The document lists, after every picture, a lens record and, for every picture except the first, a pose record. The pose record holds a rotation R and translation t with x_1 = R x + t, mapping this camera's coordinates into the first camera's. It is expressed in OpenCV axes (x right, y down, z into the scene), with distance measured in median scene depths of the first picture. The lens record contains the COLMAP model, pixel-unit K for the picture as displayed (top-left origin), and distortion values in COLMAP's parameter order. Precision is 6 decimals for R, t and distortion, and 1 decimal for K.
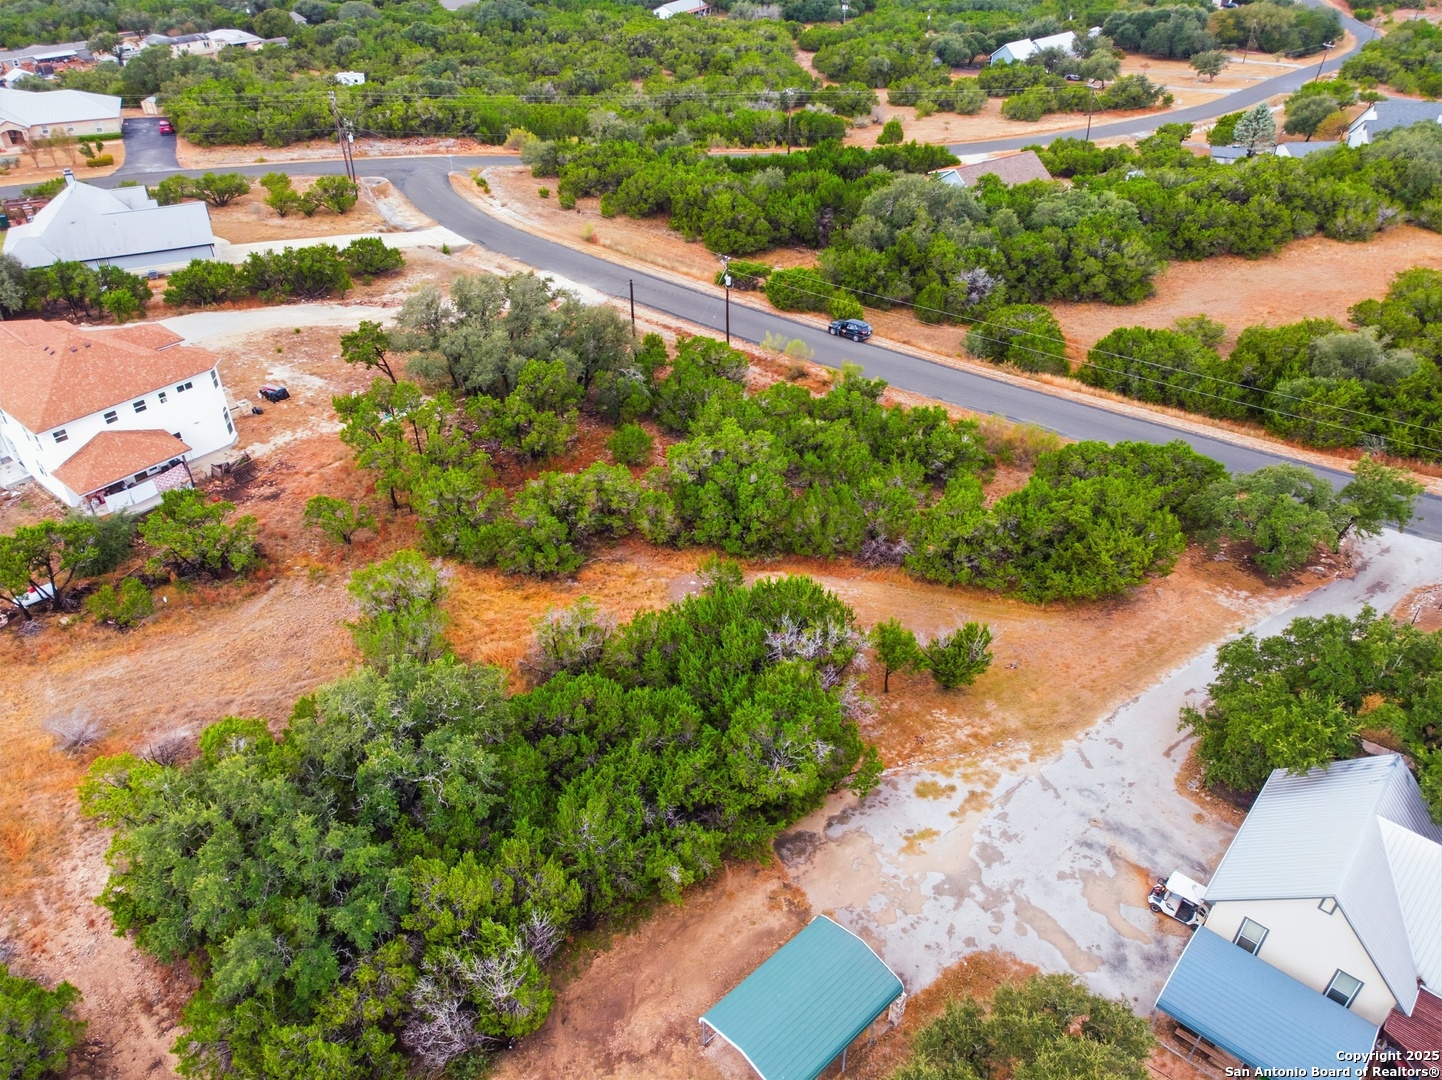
lens RADIAL K [[1065.3, 0, 722.7], [0, 1065.3, 549.0], [0, 0, 1]] dist [-0.003210, 0.007494]
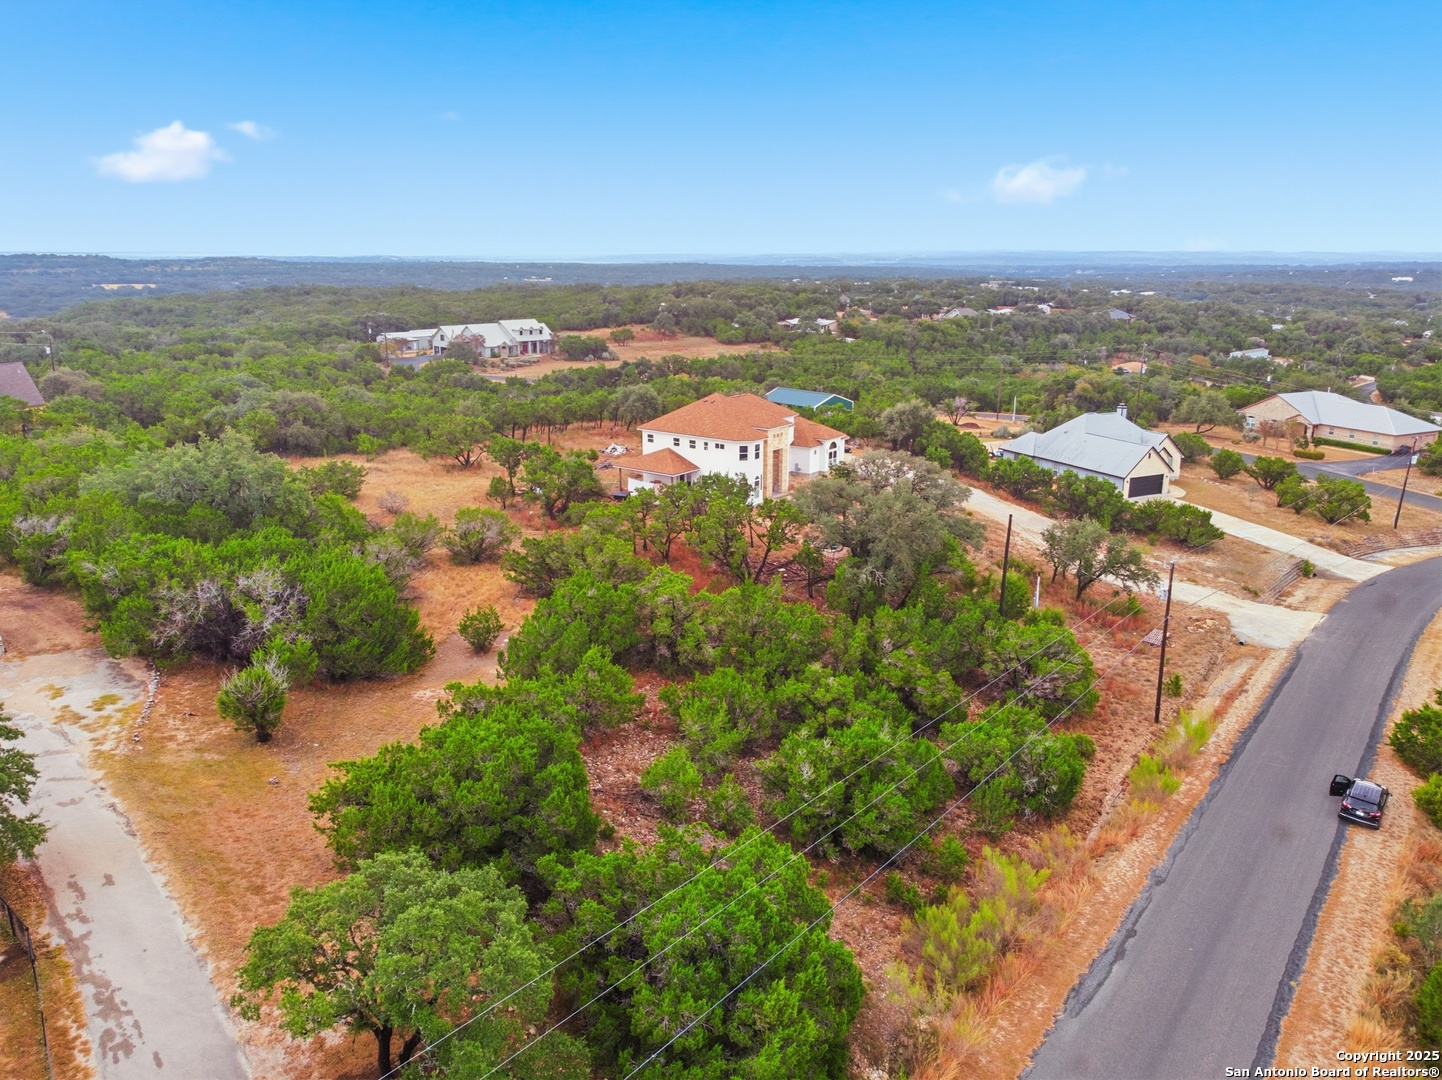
lens RADIAL K [[1065.3, 0, 723.5], [0, 1065.3, 536.5], [0, 0, 1]] dist [-0.003210, 0.007494]
pose [[0.061705, 0.259084, -0.963882, 0.513965], [-0.596609, 0.783778, 0.172480, -0.188572], [0.800156, 0.564418, 0.202935, 0.508782]]
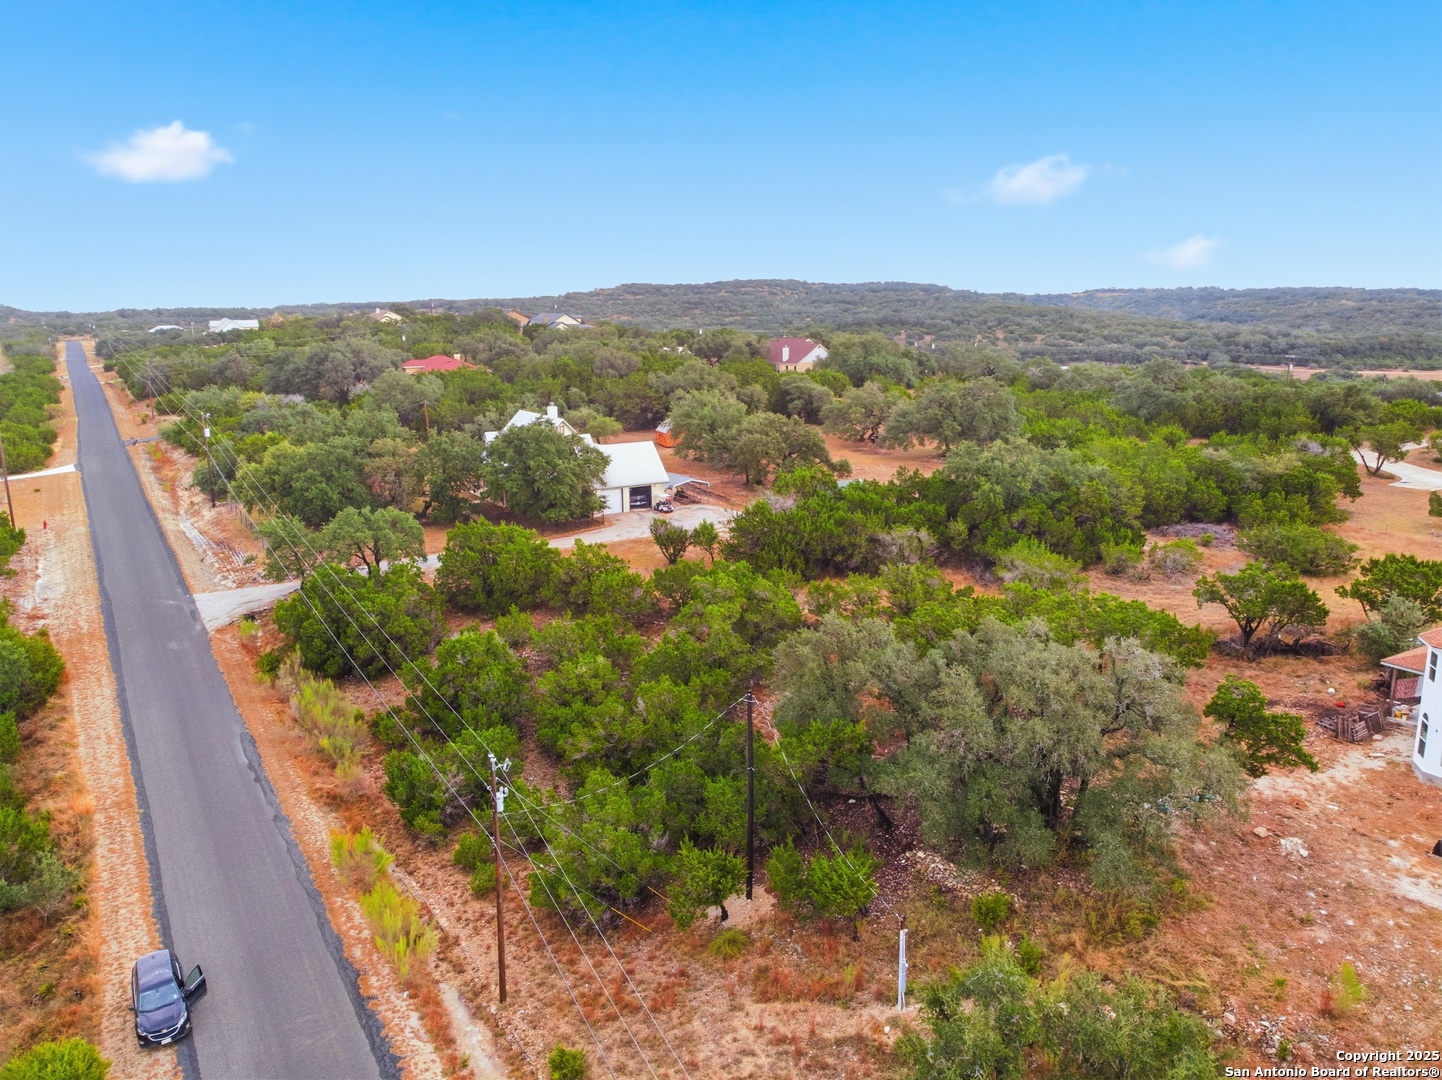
lens RADIAL K [[1065.3, 0, 720.4], [0, 1065.3, 540.0], [0, 0, 1]] dist [-0.003210, 0.007494]
pose [[-0.947650, -0.059971, 0.313627, -0.171786], [0.197274, 0.662371, 0.722736, -0.506820], [-0.251081, 0.746772, -0.615865, 0.954531]]
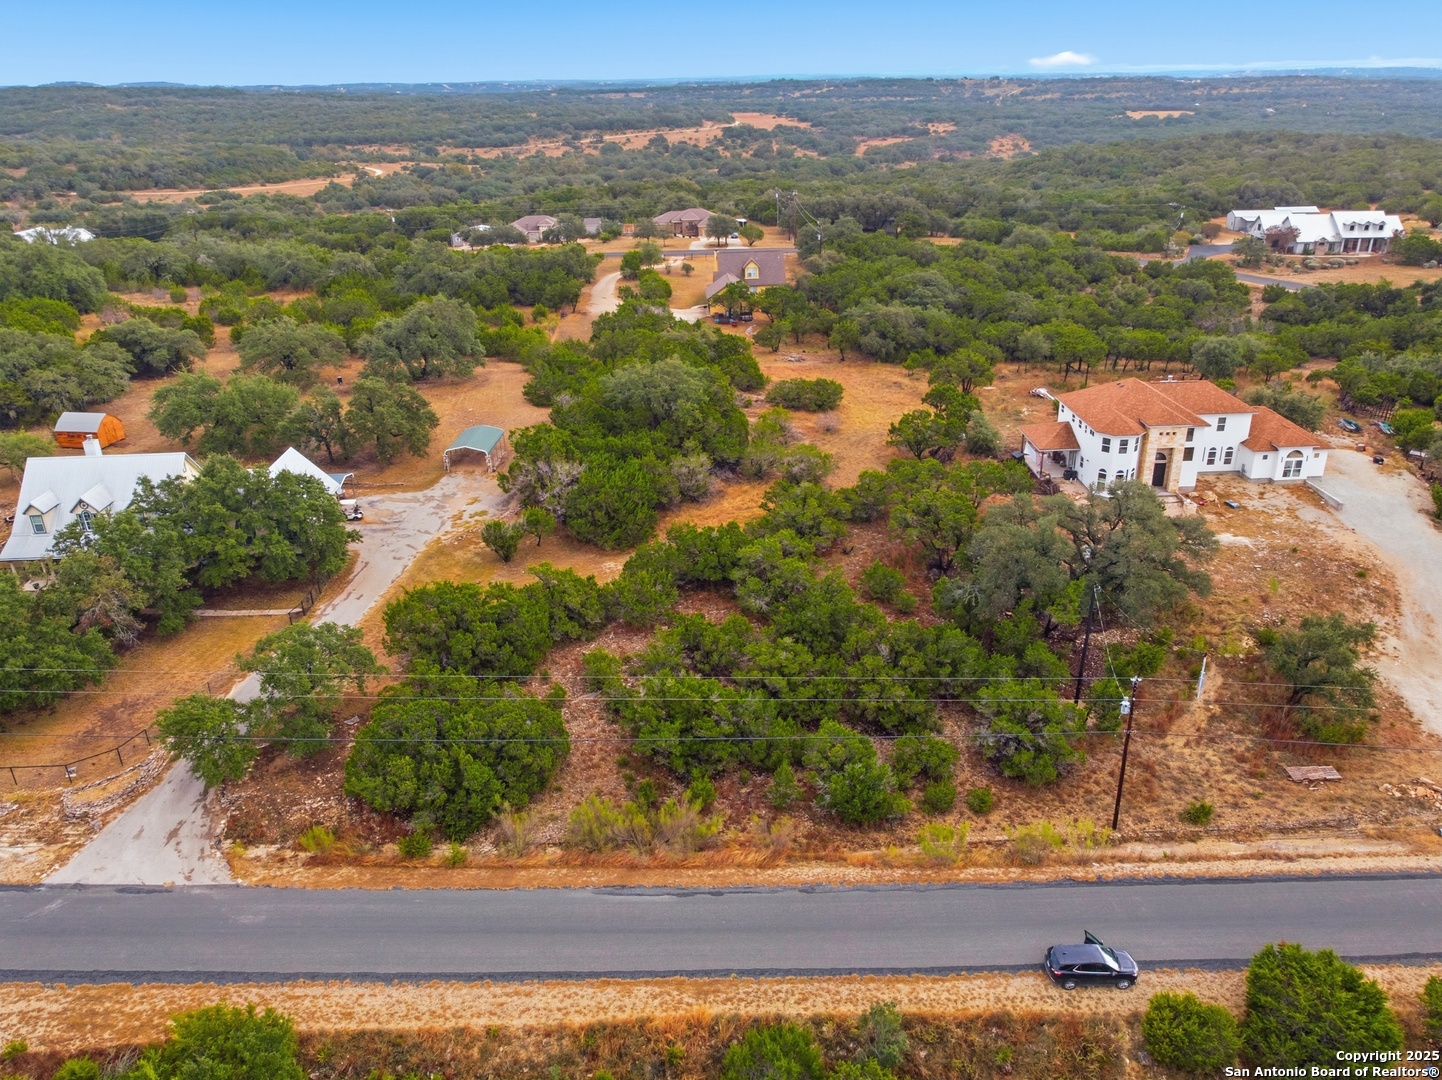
lens RADIAL K [[1065.3, 0, 724.1], [0, 1065.3, 544.8], [0, 0, 1]] dist [-0.003210, 0.007494]
pose [[-0.738481, 0.288113, -0.609620, 0.455501], [-0.383048, 0.564795, 0.730945, -0.565572], [0.554906, 0.773303, -0.306729, 0.808429]]
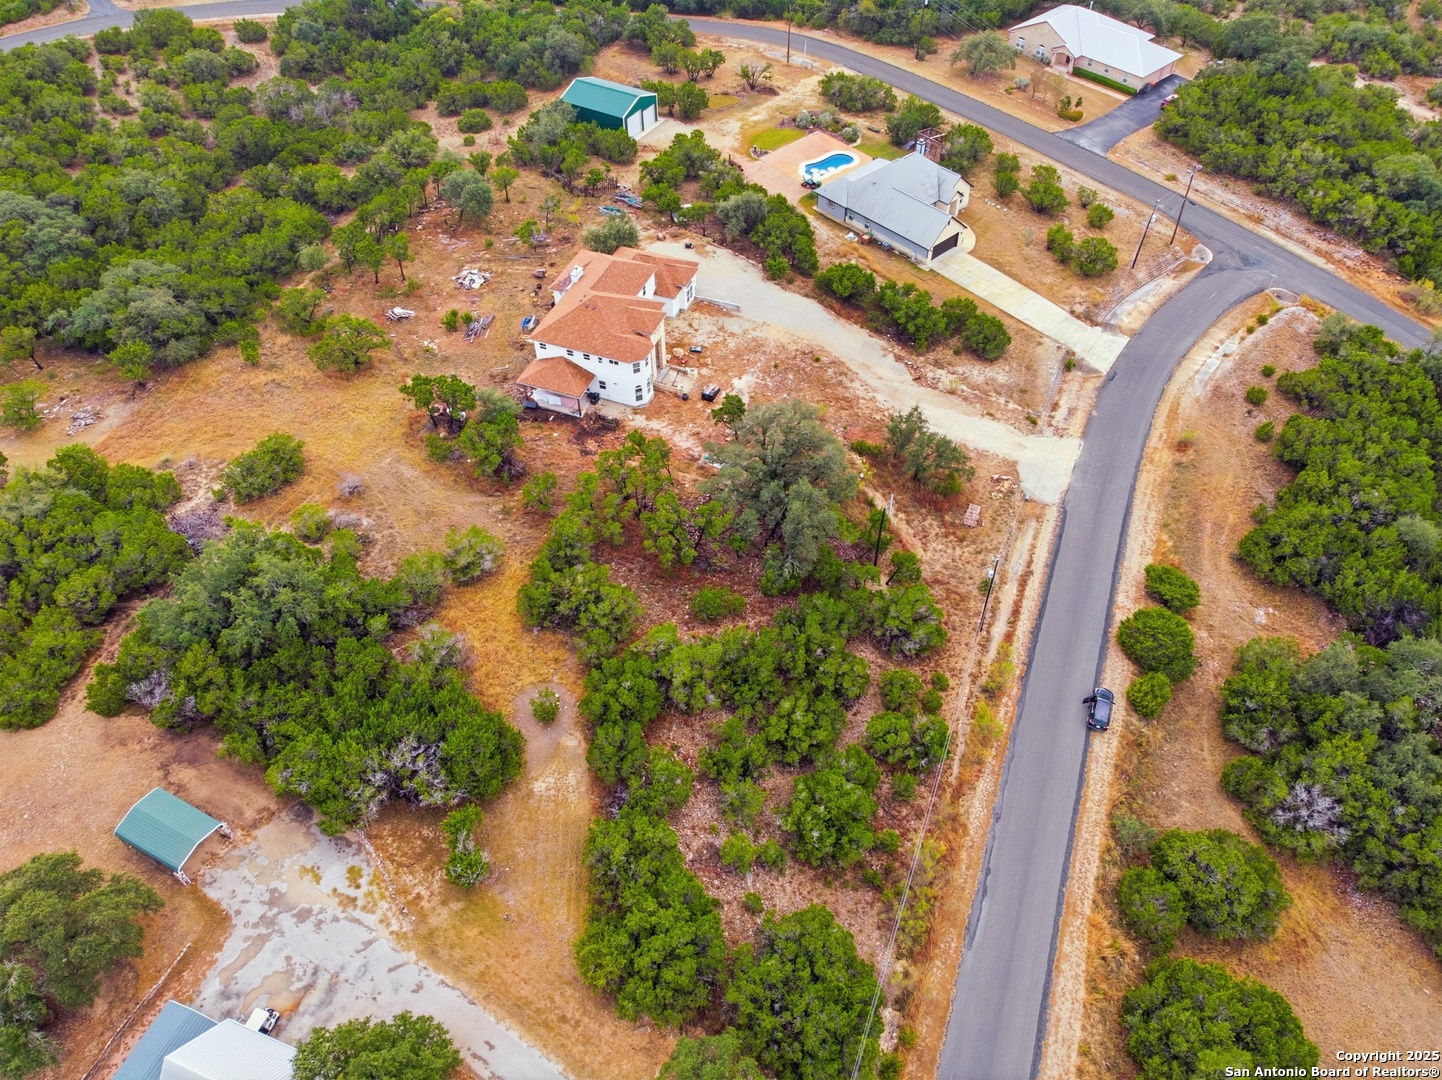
lens RADIAL K [[1065.3, 0, 721.2], [0, 1065.3, 538.5], [0, 0, 1]] dist [-0.003210, 0.007494]
pose [[0.325084, 0.692218, -0.644325, 0.446763], [-0.553306, 0.691763, 0.464021, -0.490912], [0.766924, 0.205663, 0.607890, 0.155460]]
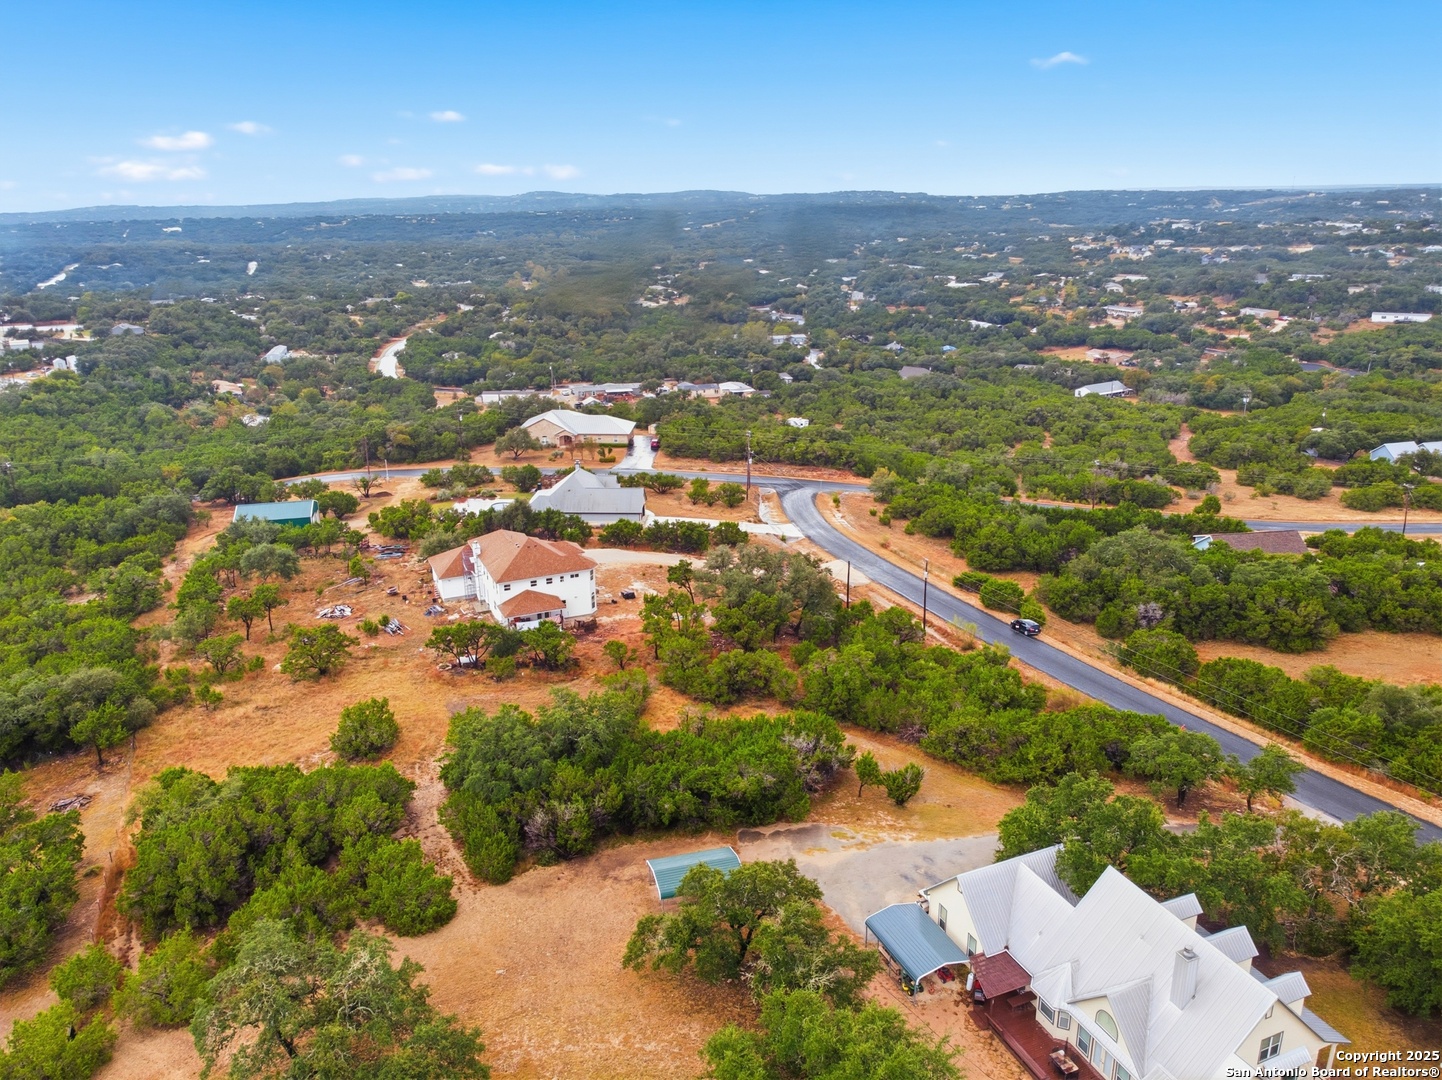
lens RADIAL K [[1065.3, 0, 717.9], [0, 1065.3, 537.9], [0, 0, 1]] dist [-0.003210, 0.007494]
pose [[0.895608, 0.129796, -0.425487, 0.296337], [-0.254028, 0.934421, -0.249654, 0.110841], [0.365180, 0.331678, 0.869847, -0.313540]]
